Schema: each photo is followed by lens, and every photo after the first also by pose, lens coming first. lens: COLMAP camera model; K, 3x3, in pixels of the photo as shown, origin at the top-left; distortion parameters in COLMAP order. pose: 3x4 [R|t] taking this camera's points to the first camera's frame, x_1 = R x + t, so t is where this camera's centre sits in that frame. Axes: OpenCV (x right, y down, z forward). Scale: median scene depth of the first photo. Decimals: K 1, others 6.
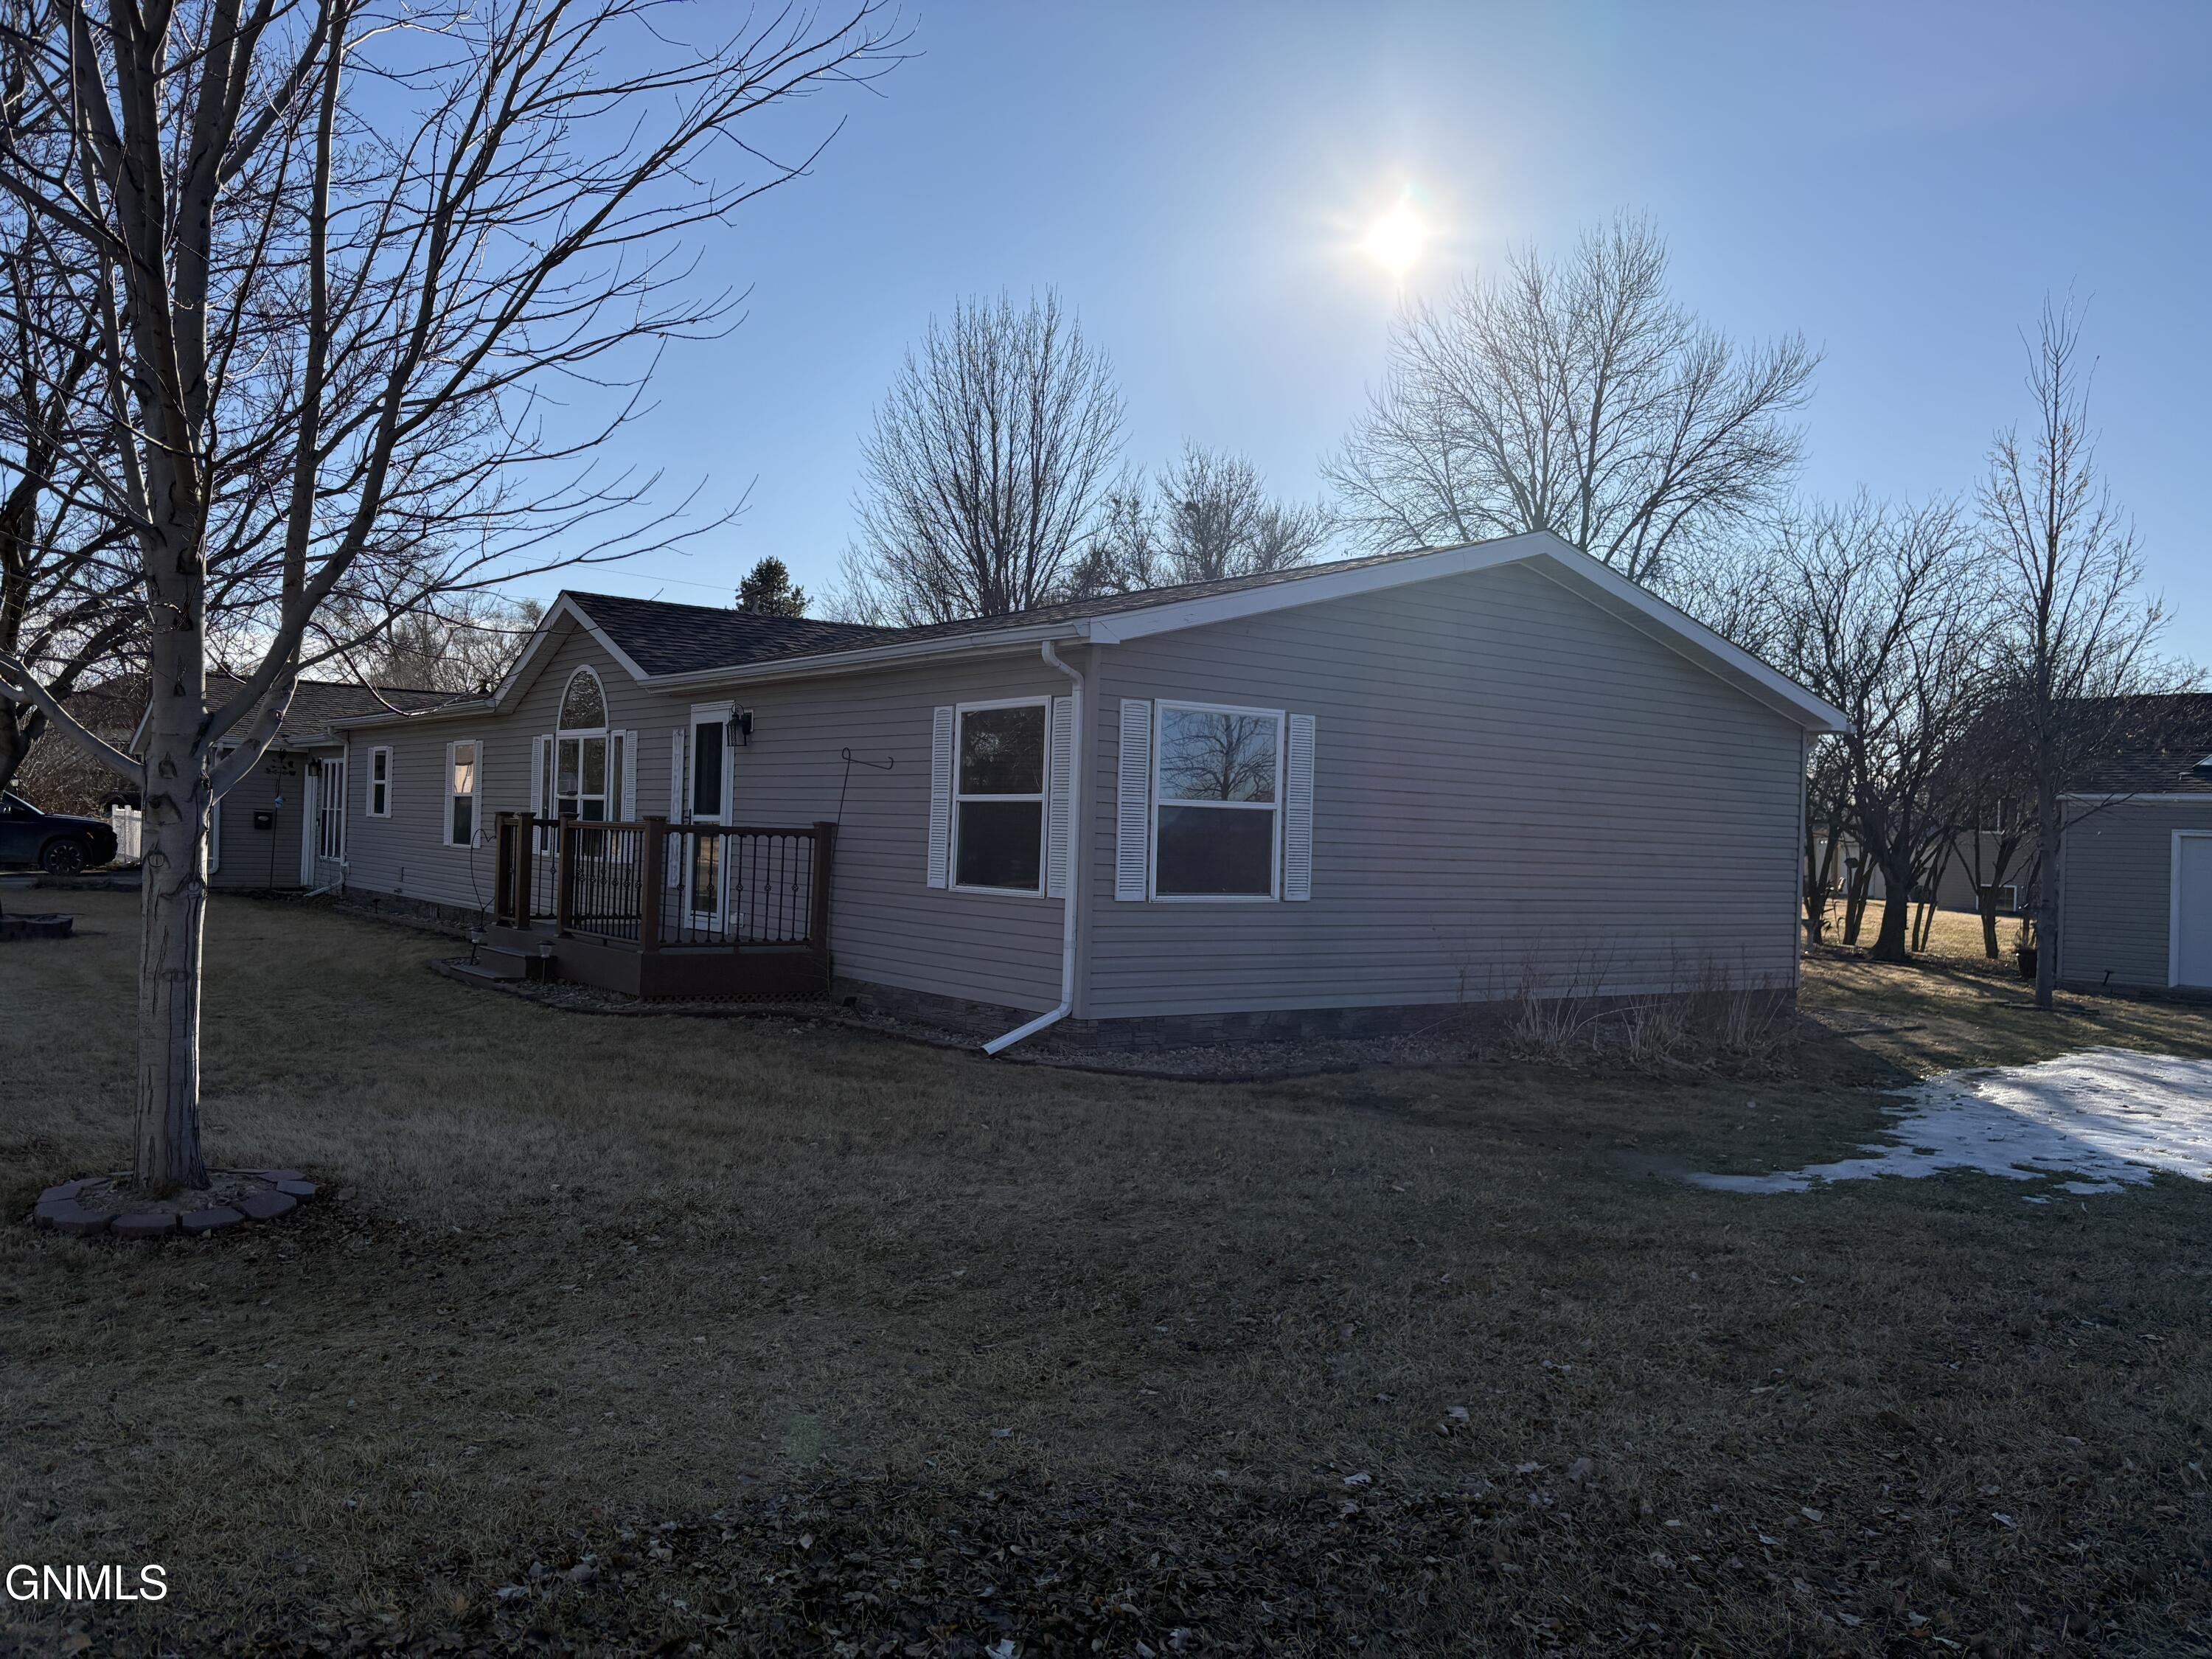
lens RADIAL K [[1689.6, 0, 1167.6], [0, 1689.6, 827.0], [0, 0, 1]] dist [0.069956, -0.080167]
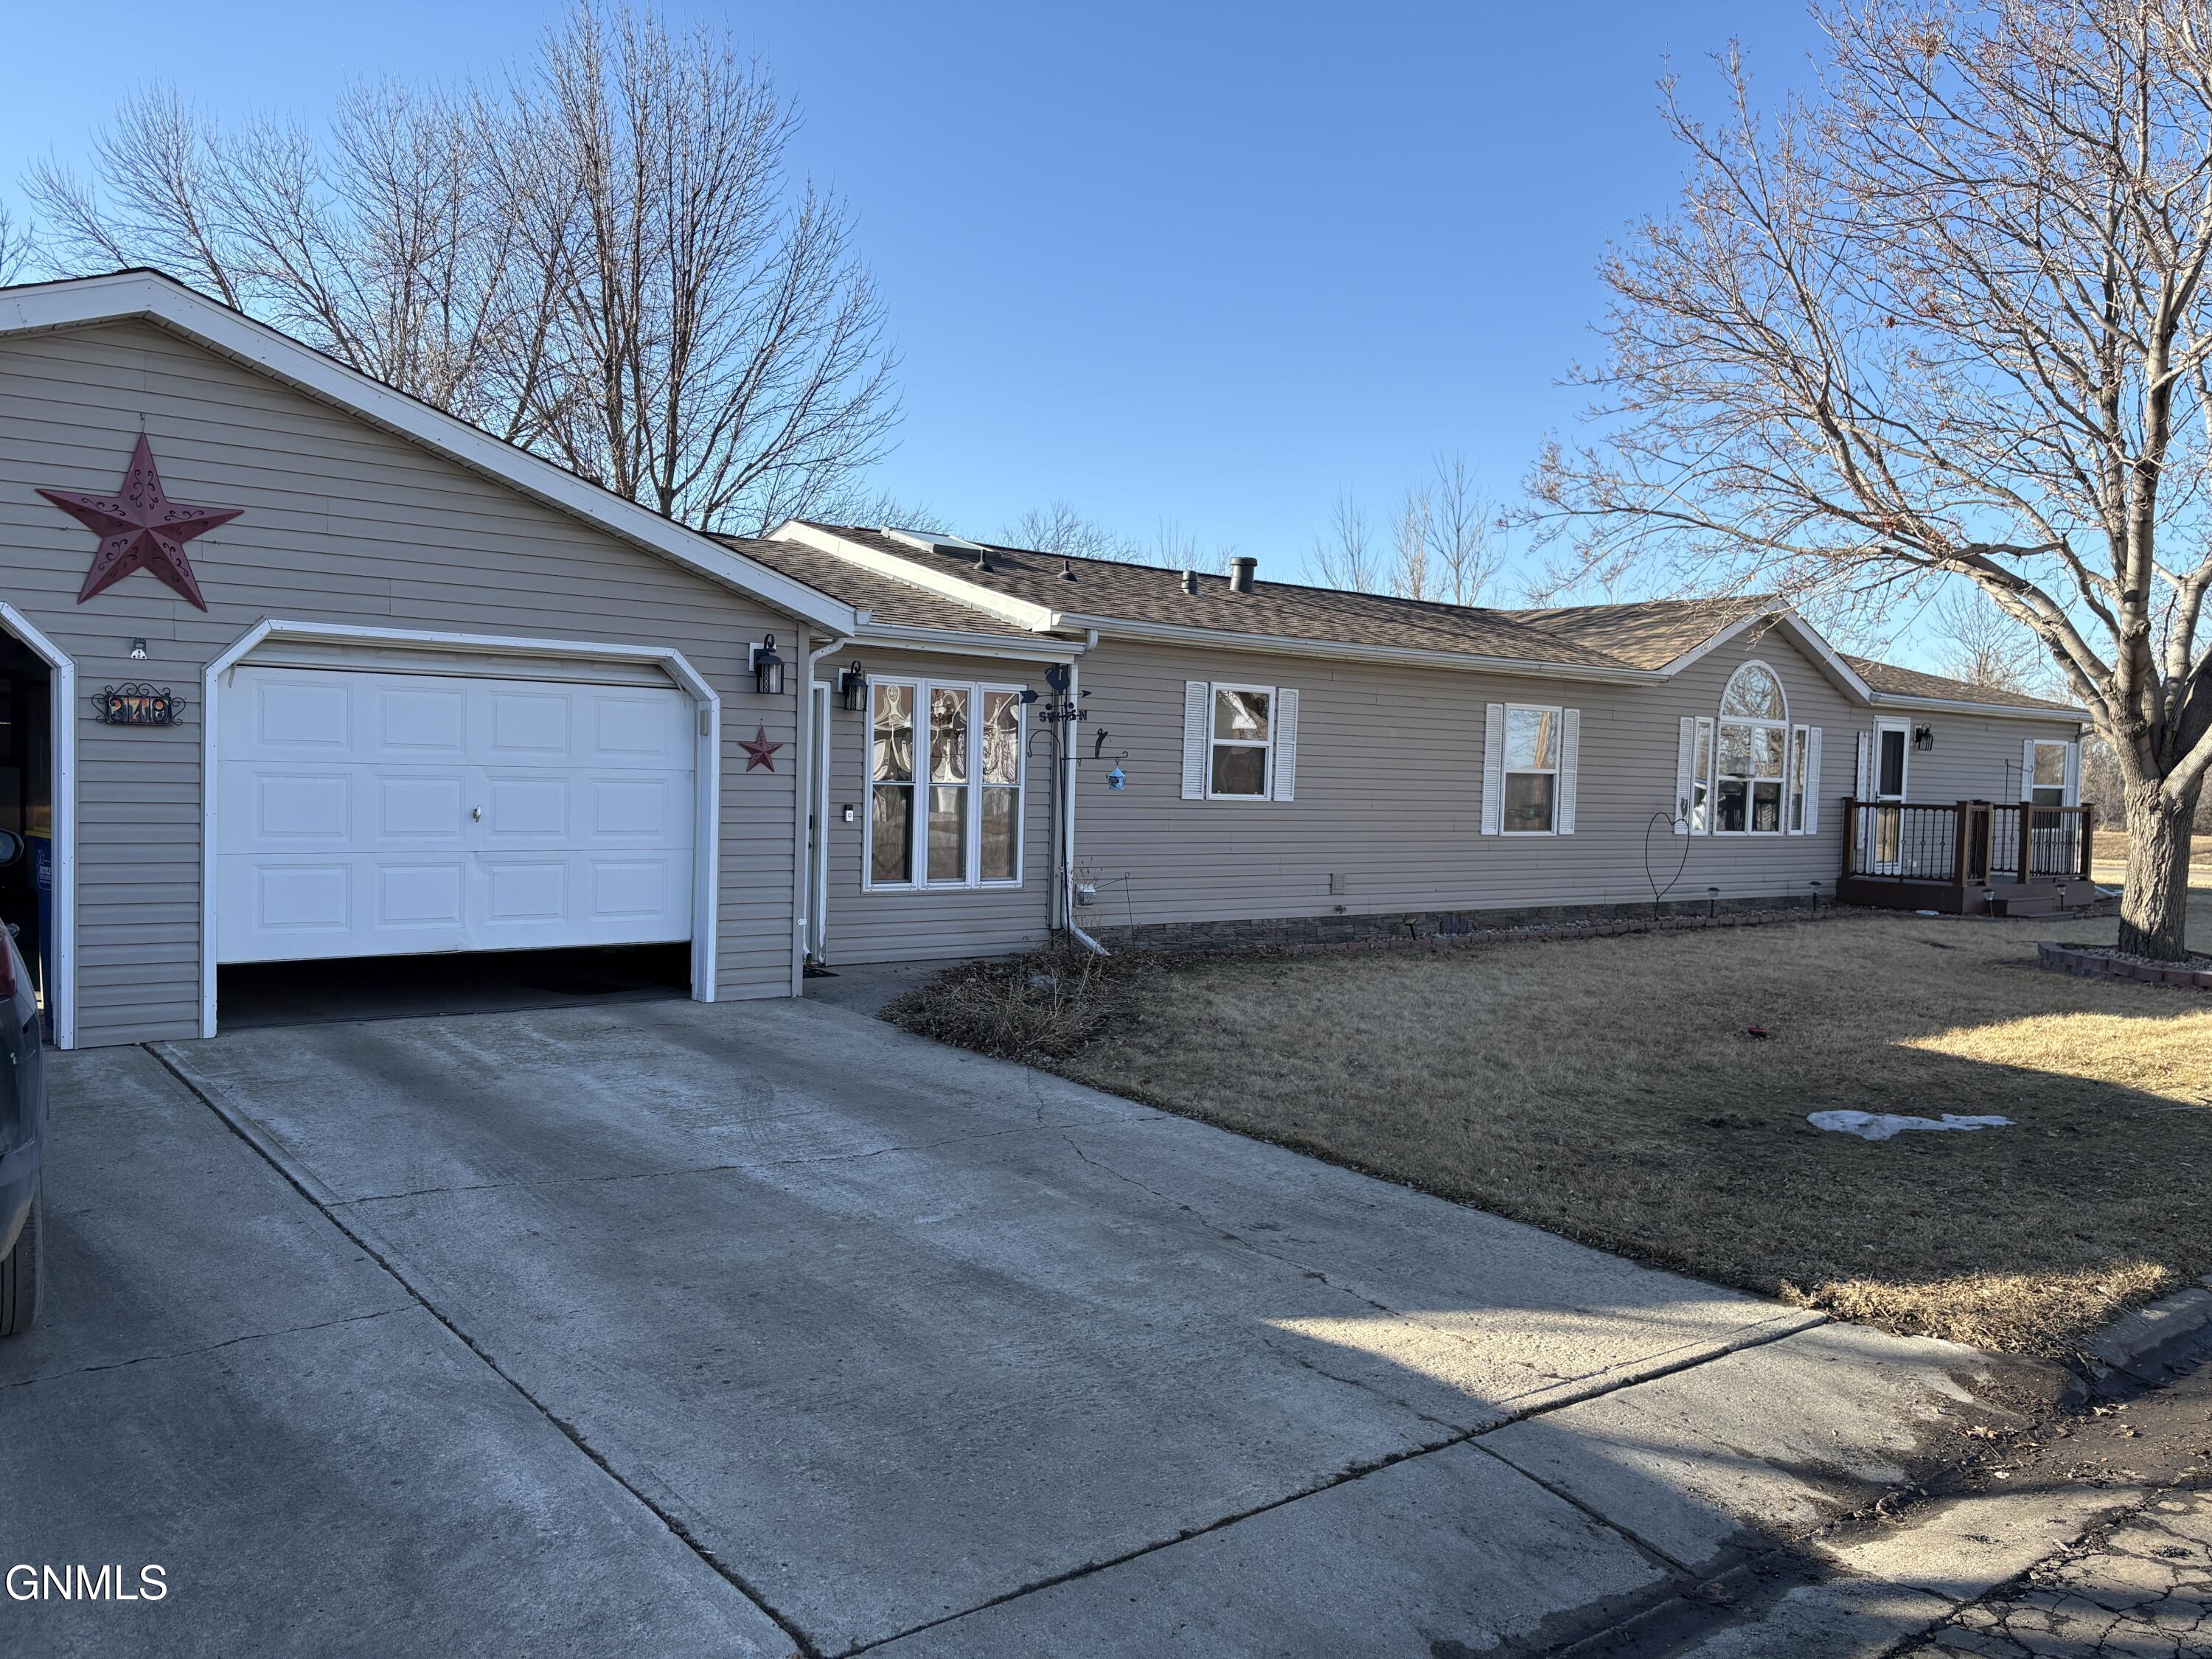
lens RADIAL K [[1689.6, 0, 1167.6], [0, 1689.6, 827.0], [0, 0, 1]] dist [0.069956, -0.080167]
pose [[-0.028788, -0.074516, 0.996804, -1.664749], [-0.043569, 0.996363, 0.073225, -0.058648], [-0.998636, -0.041322, -0.031930, 1.627597]]
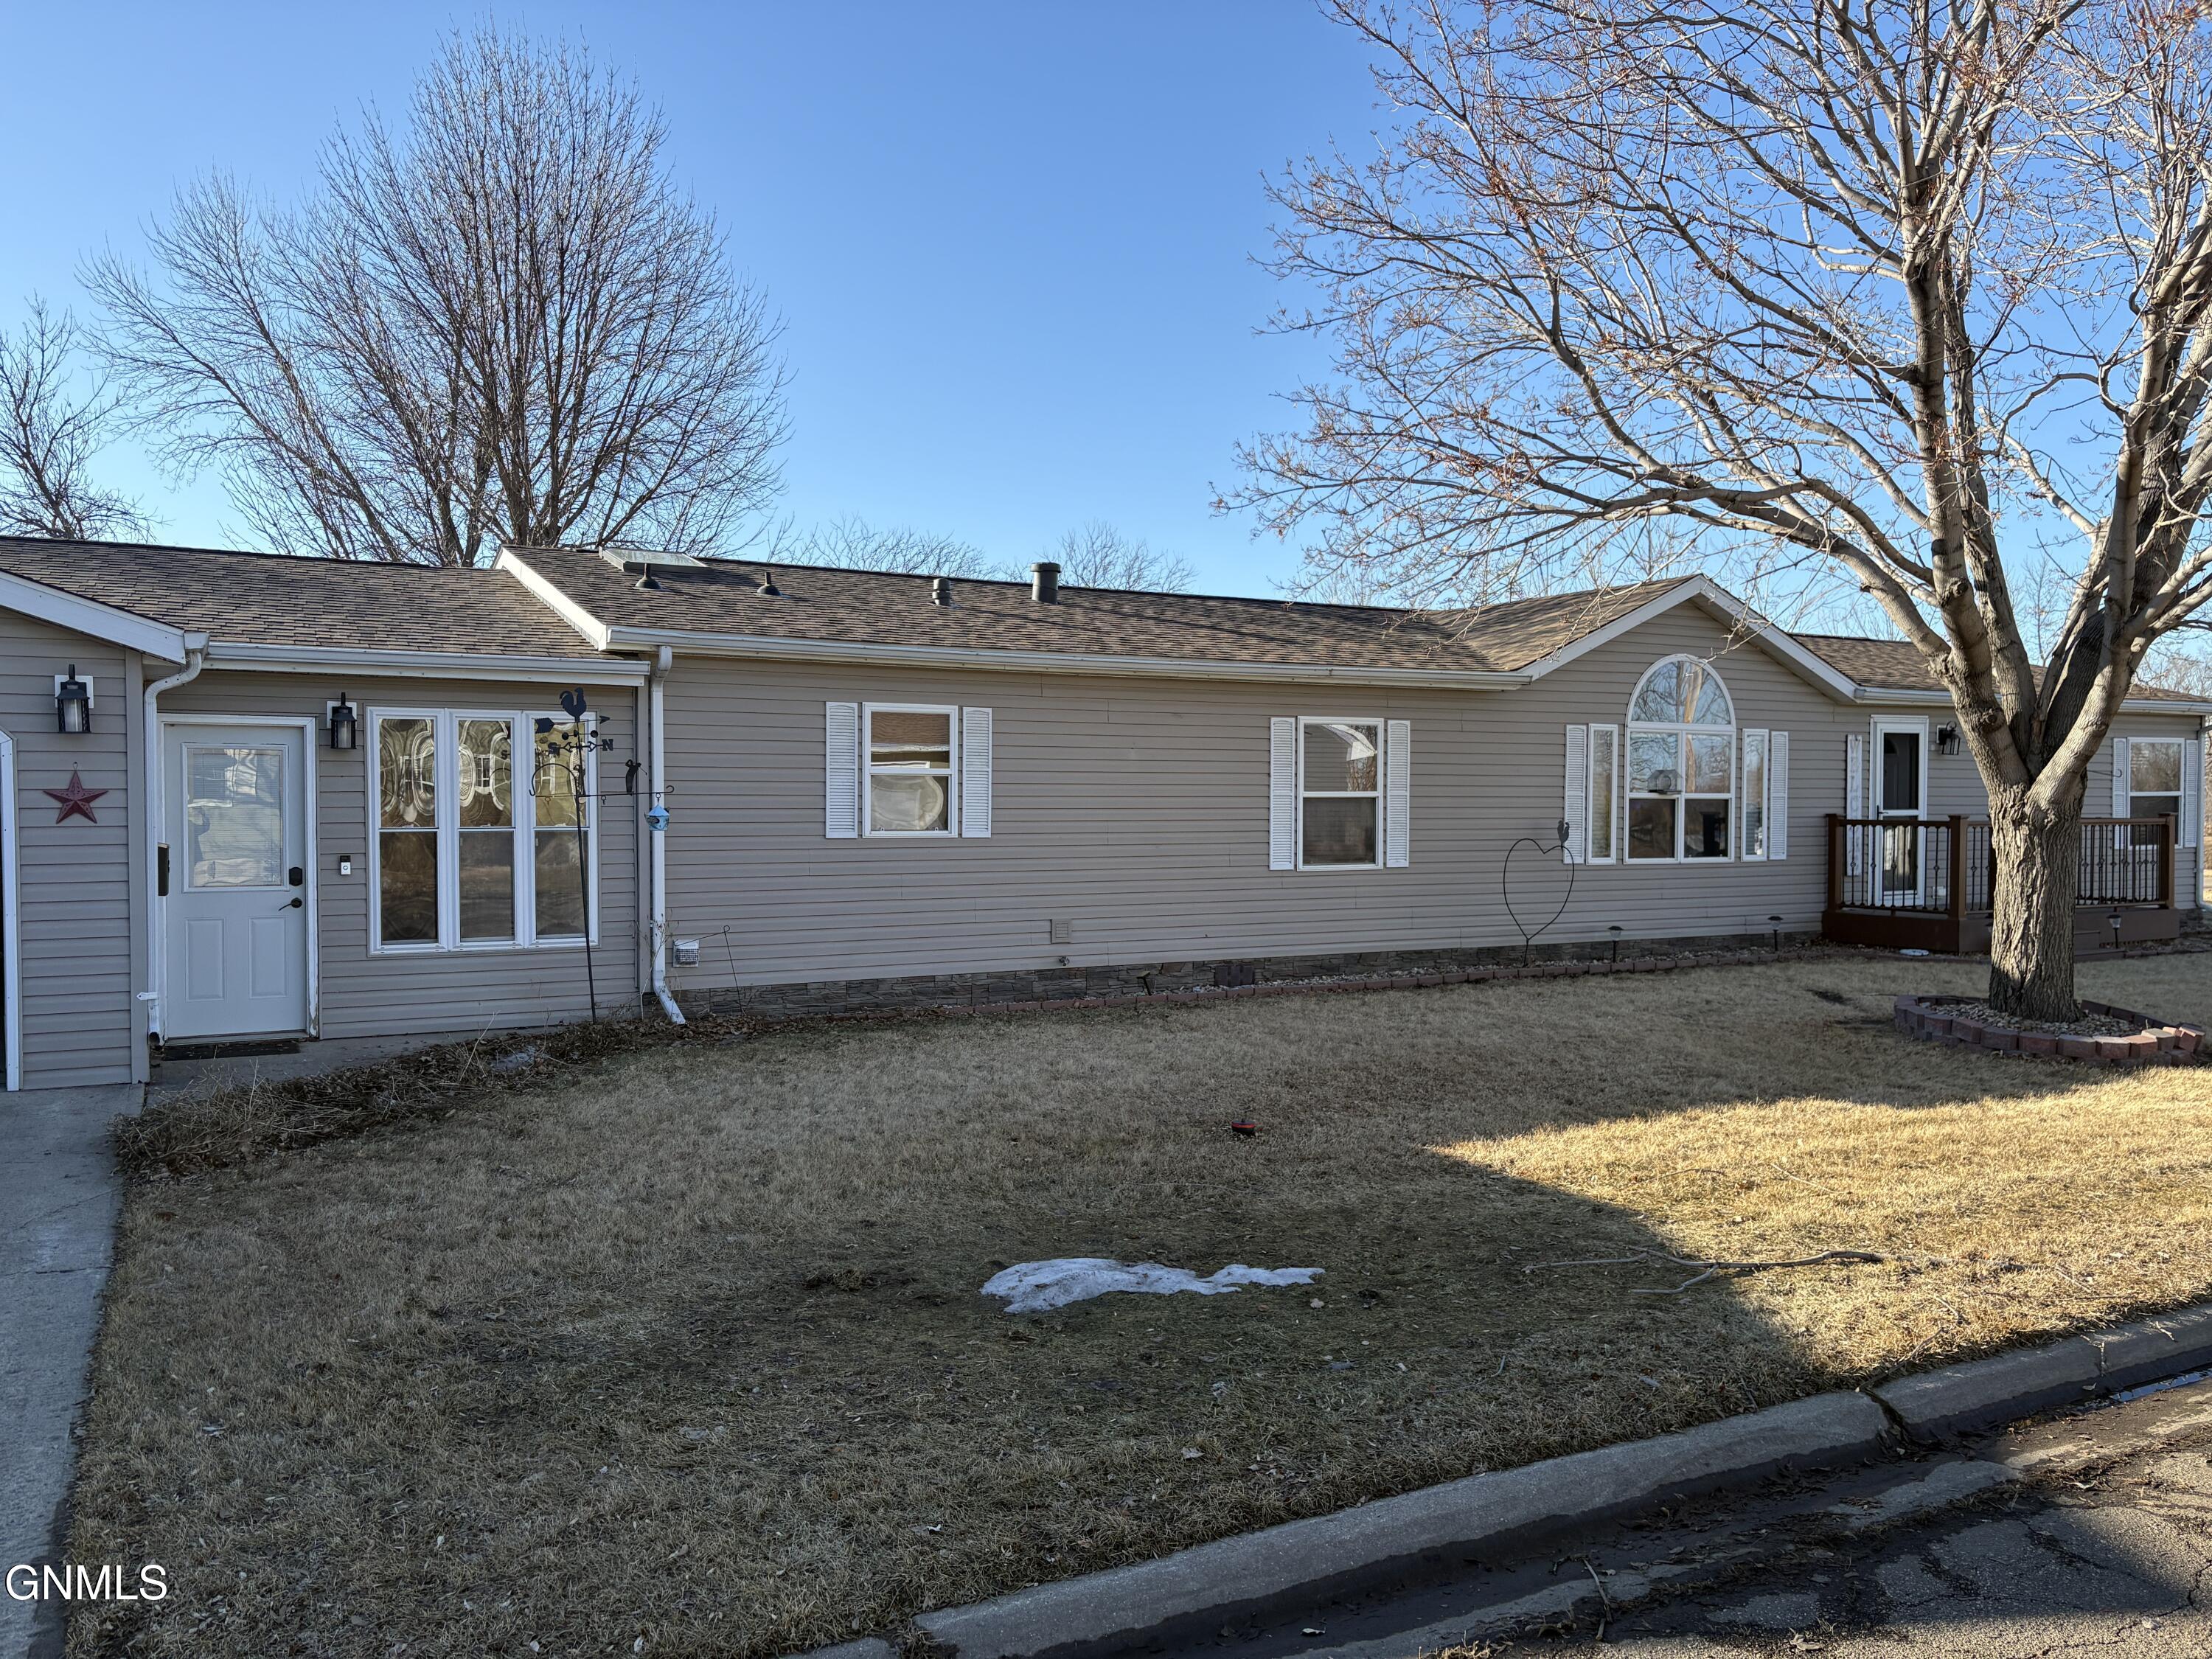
lens RADIAL K [[1689.6, 0, 1167.6], [0, 1689.6, 827.0], [0, 0, 1]] dist [0.069956, -0.080167]
pose [[0.154093, -0.057670, 0.986372, -1.508490], [-0.008679, 0.998178, 0.059716, -0.061340], [-0.988018, -0.017762, 0.153312, 1.302996]]
